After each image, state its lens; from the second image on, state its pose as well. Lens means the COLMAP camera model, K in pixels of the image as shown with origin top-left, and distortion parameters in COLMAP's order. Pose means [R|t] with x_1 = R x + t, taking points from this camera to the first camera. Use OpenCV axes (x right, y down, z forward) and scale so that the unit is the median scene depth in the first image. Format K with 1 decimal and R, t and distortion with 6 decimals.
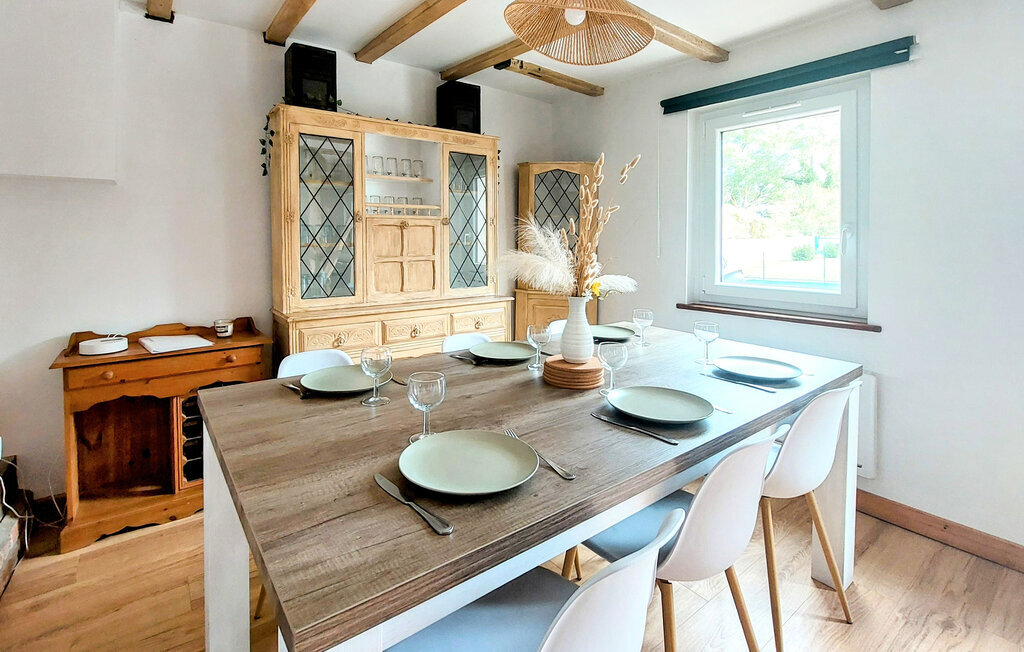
lens RADIAL K [[482.5, 0, 511.5], [0, 482.5, 242.2], [0, 0, 1]] dist [-0.015449, 0.000202]
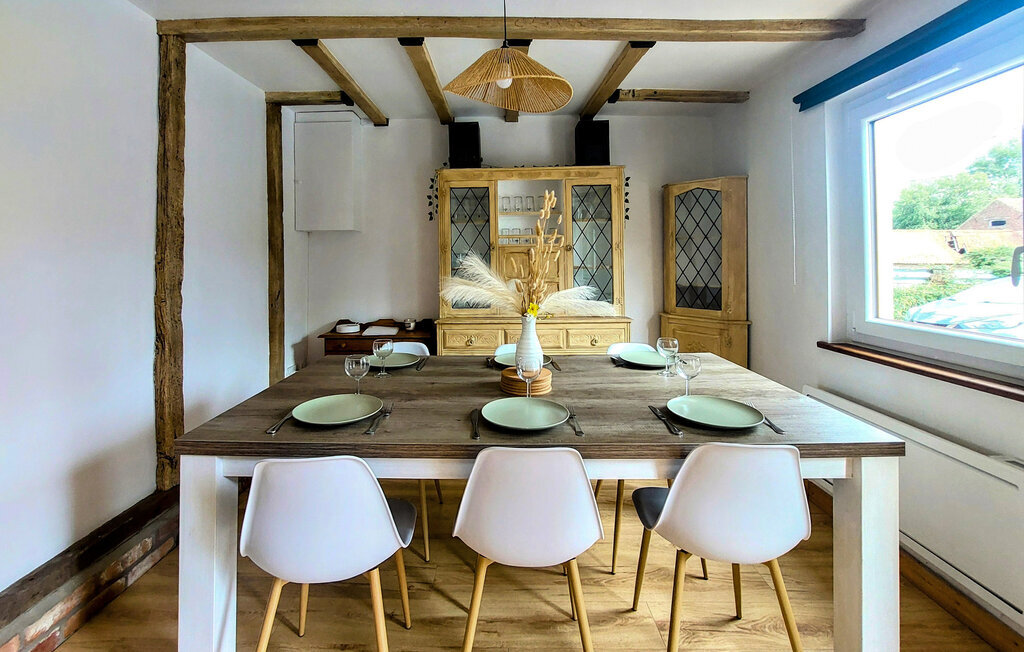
lens RADIAL K [[461.2, 0, 488.0], [0, 461.2, 259.3], [0, 0, 1]] dist [0.000650, -0.000256]
pose [[0.768379, -0.009724, -0.639922, 0.431108], [0.007458, 0.999953, -0.006239, -0.011153], [0.639952, 0.000022, 0.768415, 0.046219]]
